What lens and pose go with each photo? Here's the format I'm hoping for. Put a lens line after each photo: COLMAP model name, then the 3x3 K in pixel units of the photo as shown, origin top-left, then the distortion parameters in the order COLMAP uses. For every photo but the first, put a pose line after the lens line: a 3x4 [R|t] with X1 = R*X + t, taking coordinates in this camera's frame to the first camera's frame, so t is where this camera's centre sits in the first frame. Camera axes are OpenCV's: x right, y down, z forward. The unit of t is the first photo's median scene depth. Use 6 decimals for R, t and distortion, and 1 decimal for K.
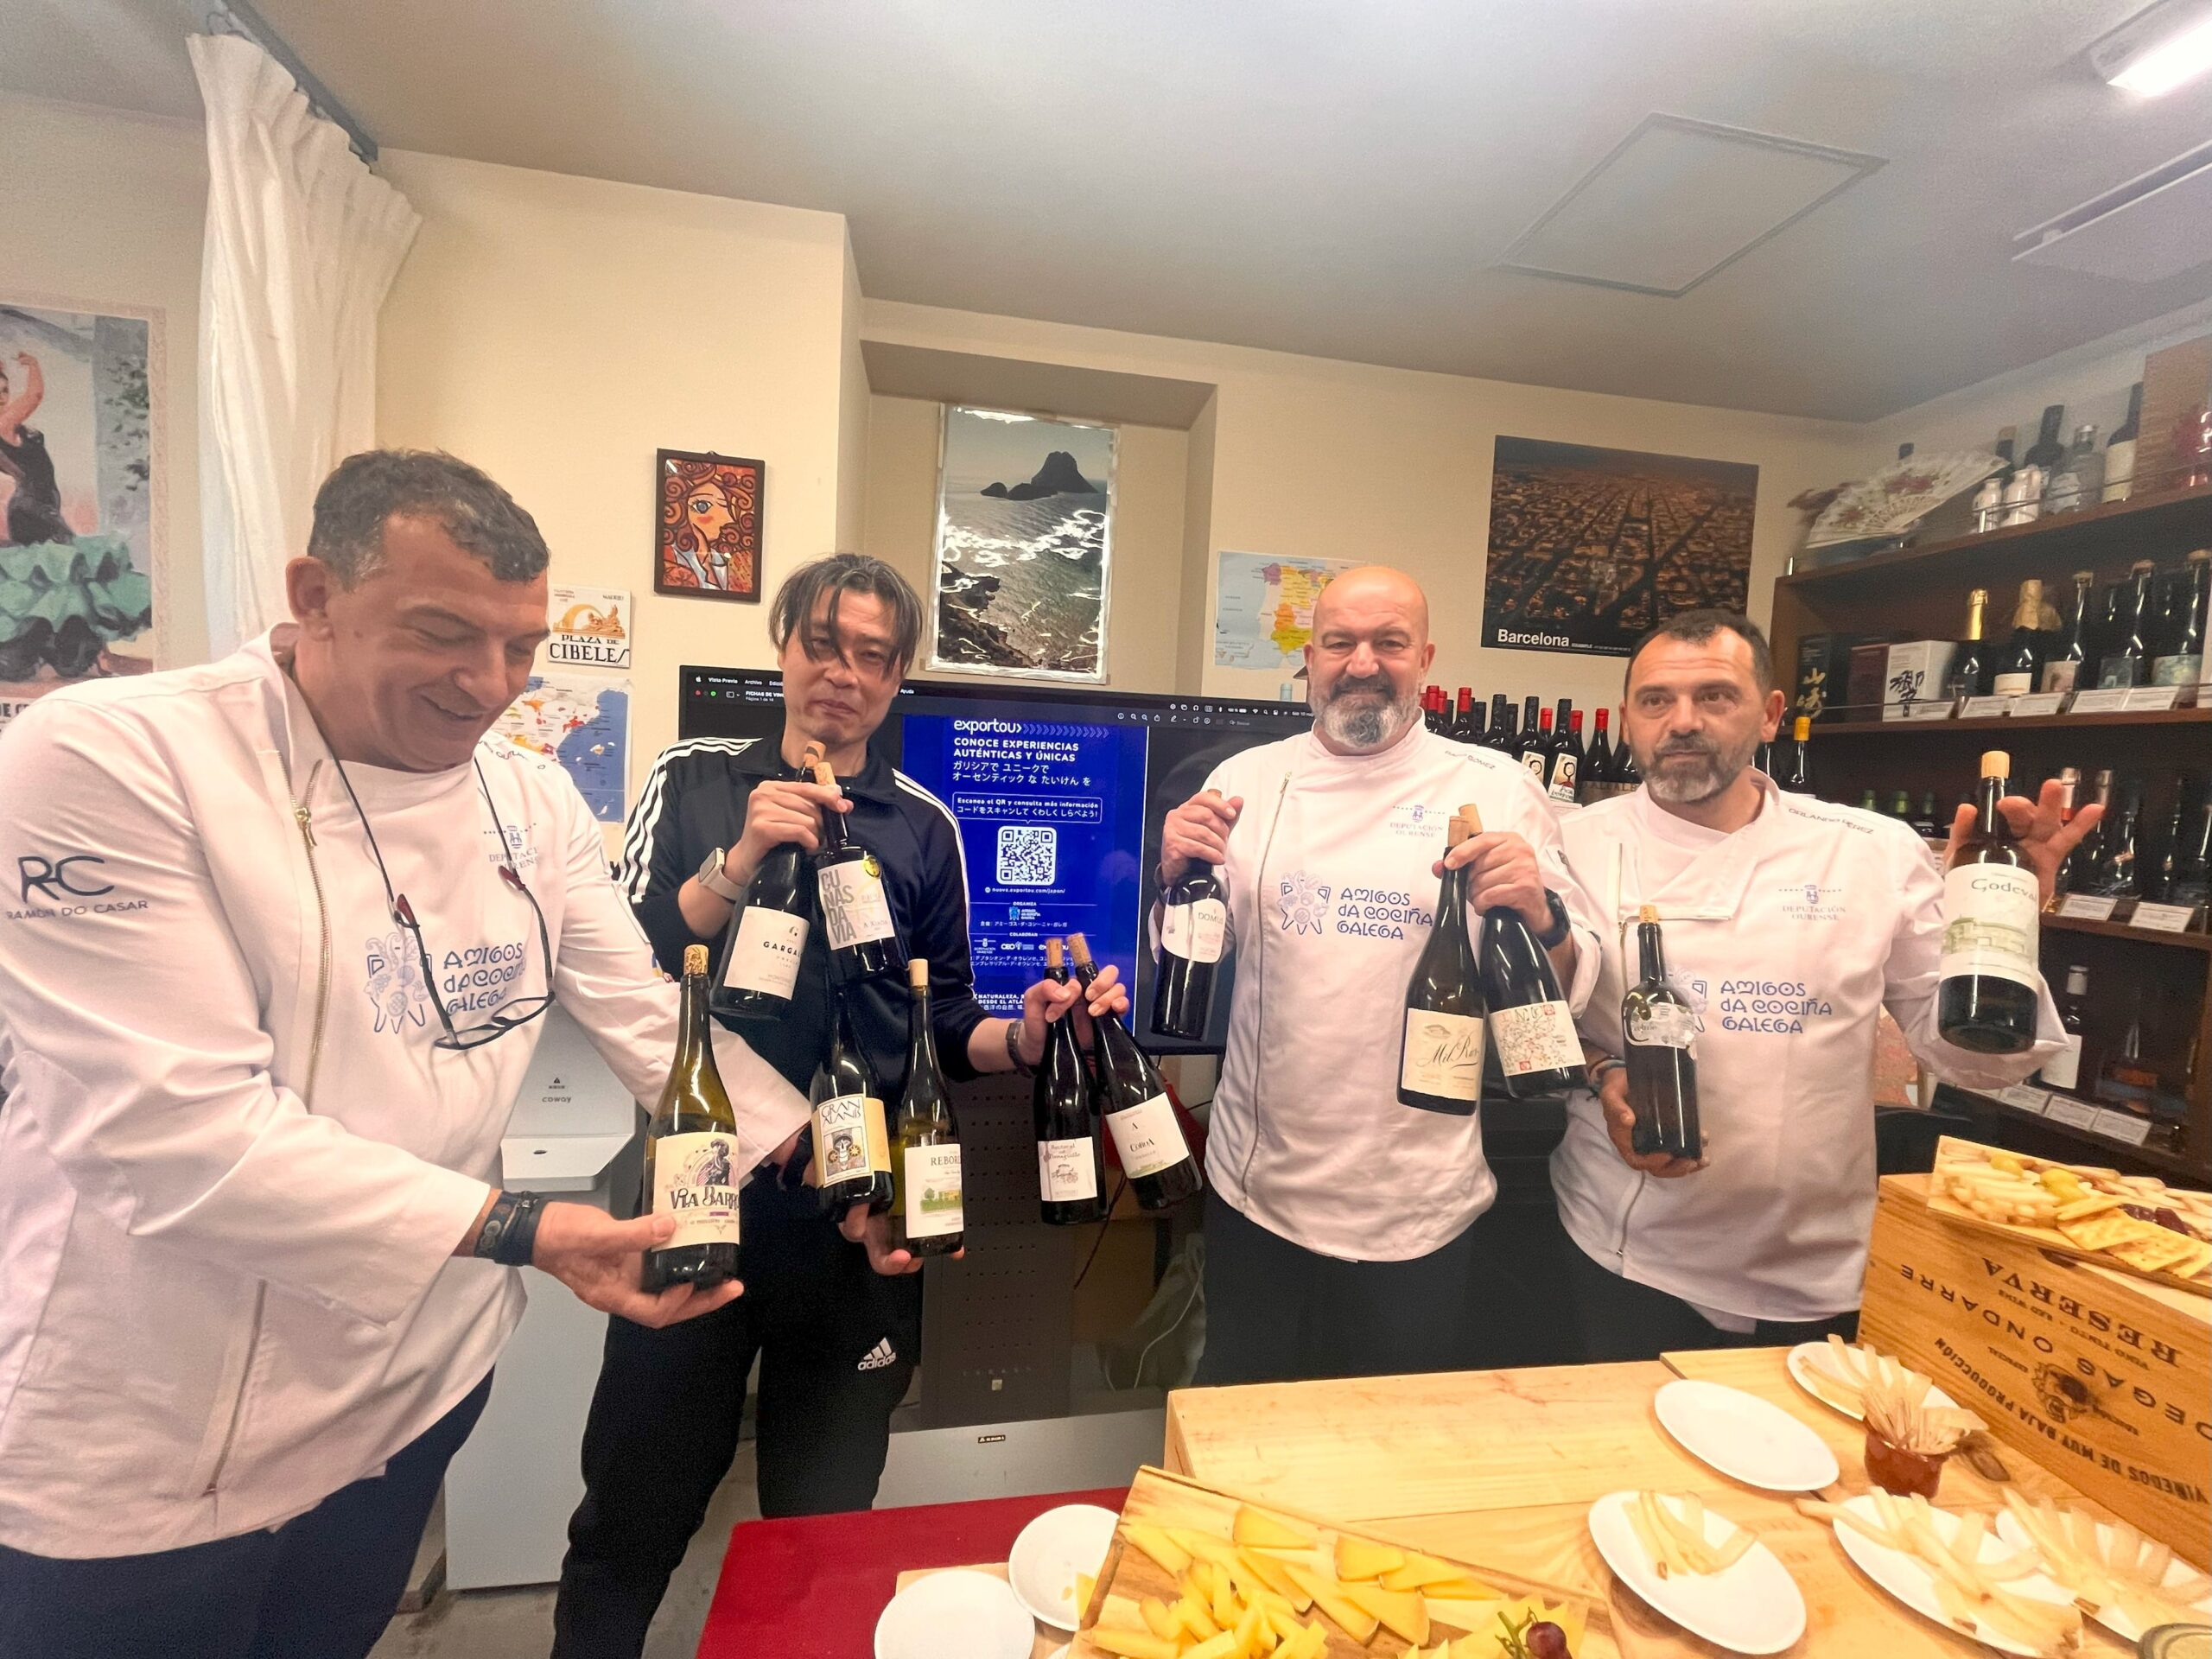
lens RADIAL K [[905.3, 0, 1098.0], [0, 905.3, 829.3], [0, 0, 1]] dist [-0.005991, 0.000798]
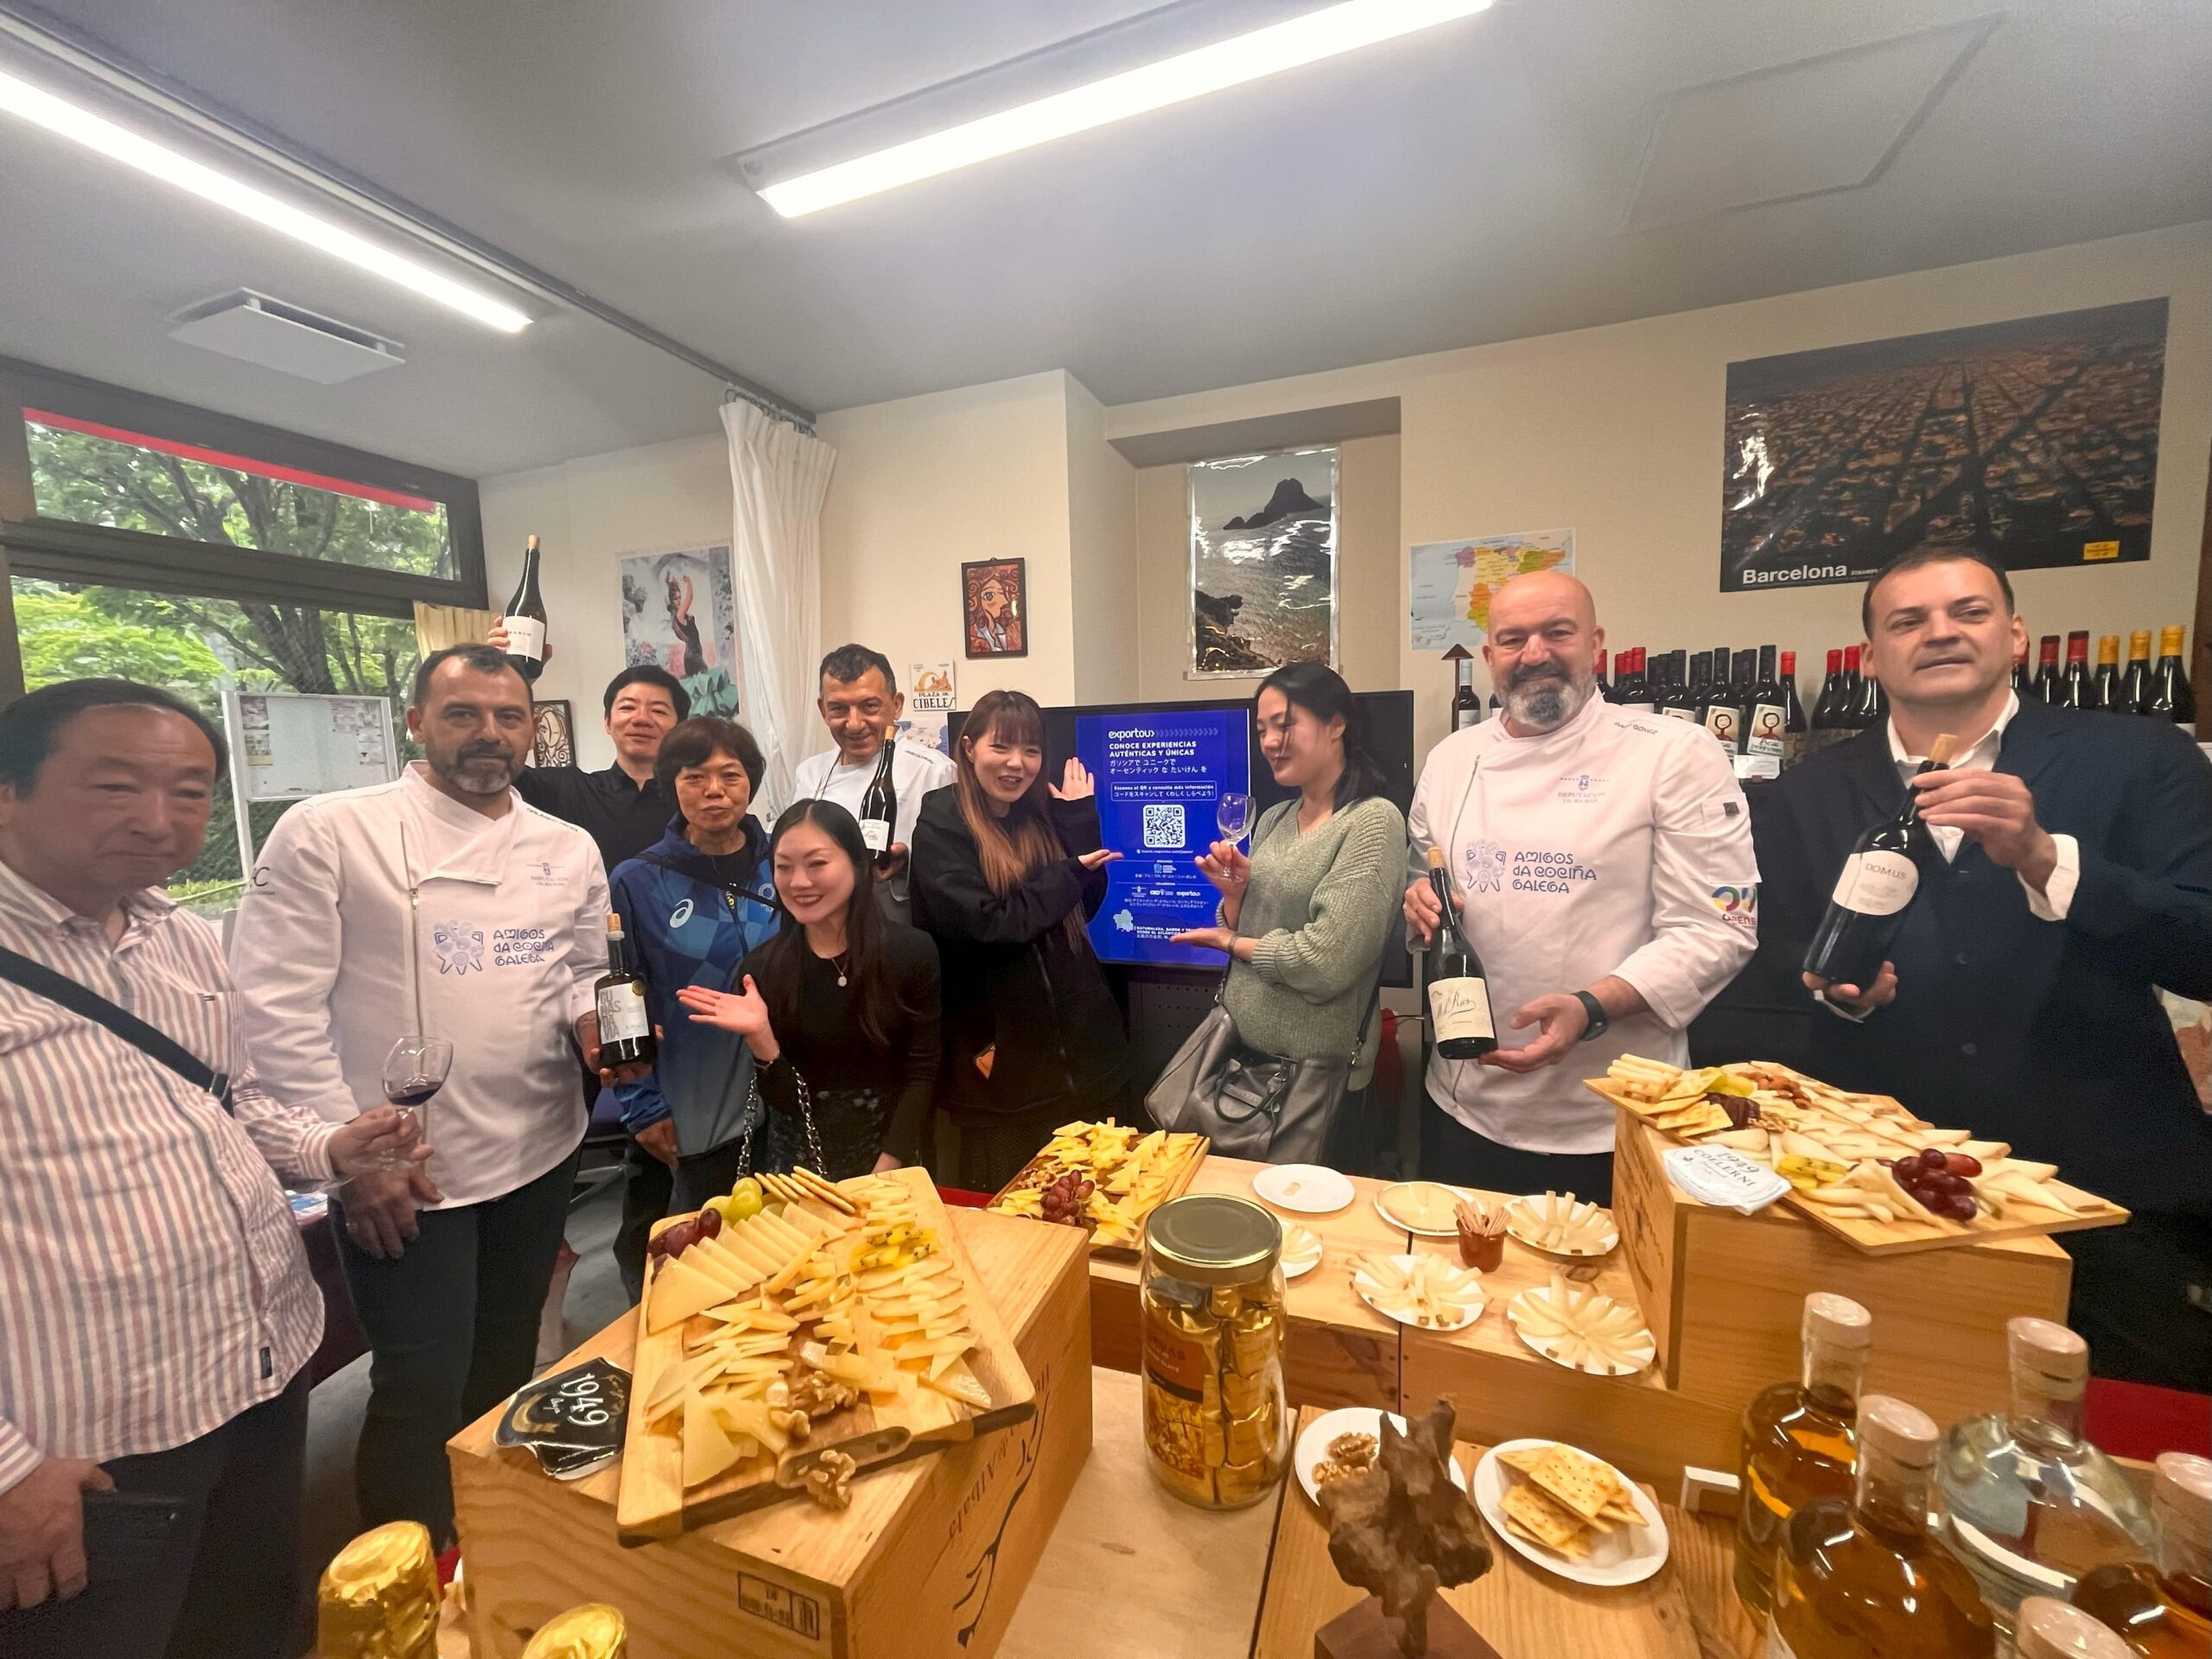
lens RADIAL K [[905.3, 0, 1102.5], [0, 905.3, 835.7], [0, 0, 1]] dist [-0.005991, 0.000798]
pose [[0.860997, -0.020405, -0.508200, 0.394752], [0.036645, 0.999087, 0.021969, 0.007573], [0.507288, -0.037538, 0.860959, -0.165087]]
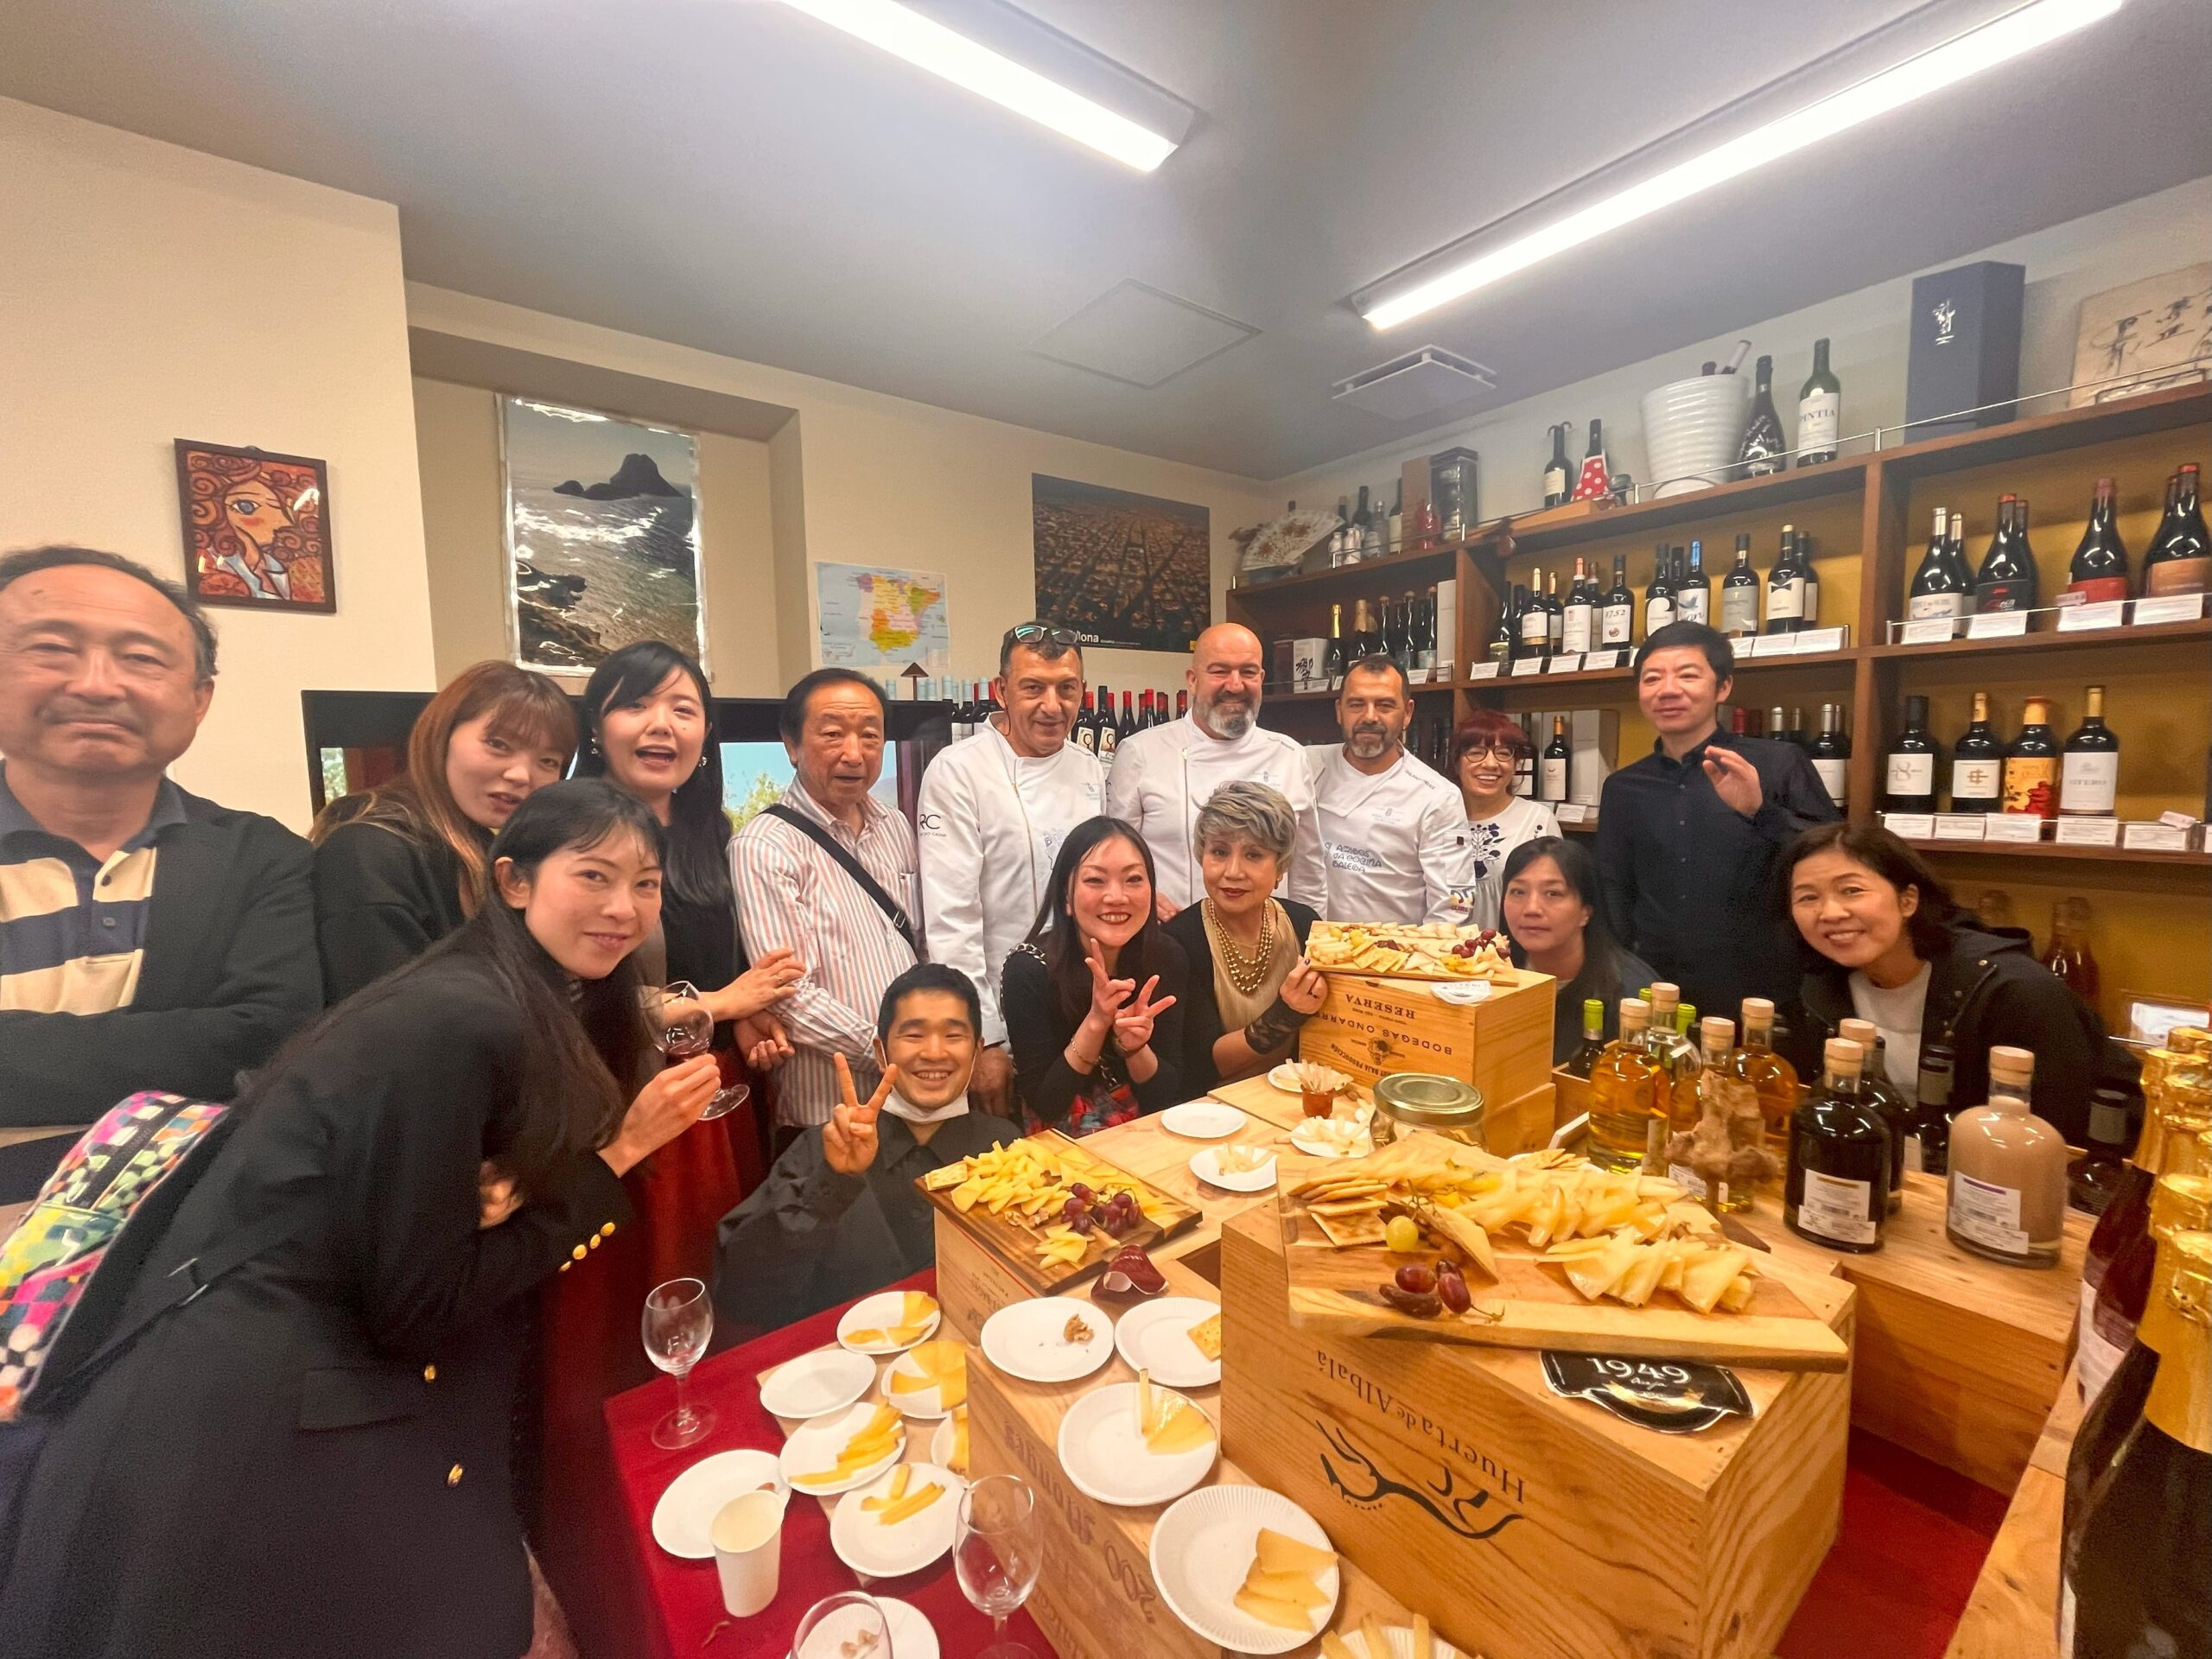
lens RADIAL K [[905.3, 0, 1106.6], [0, 905.3, 833.4], [0, 0, 1]] dist [-0.005991, 0.000798]
pose [[0.877279, -0.107552, 0.467775, -0.118809], [0.091672, 0.994176, 0.056659, -0.004428], [-0.471145, -0.006824, 0.882029, -0.168588]]
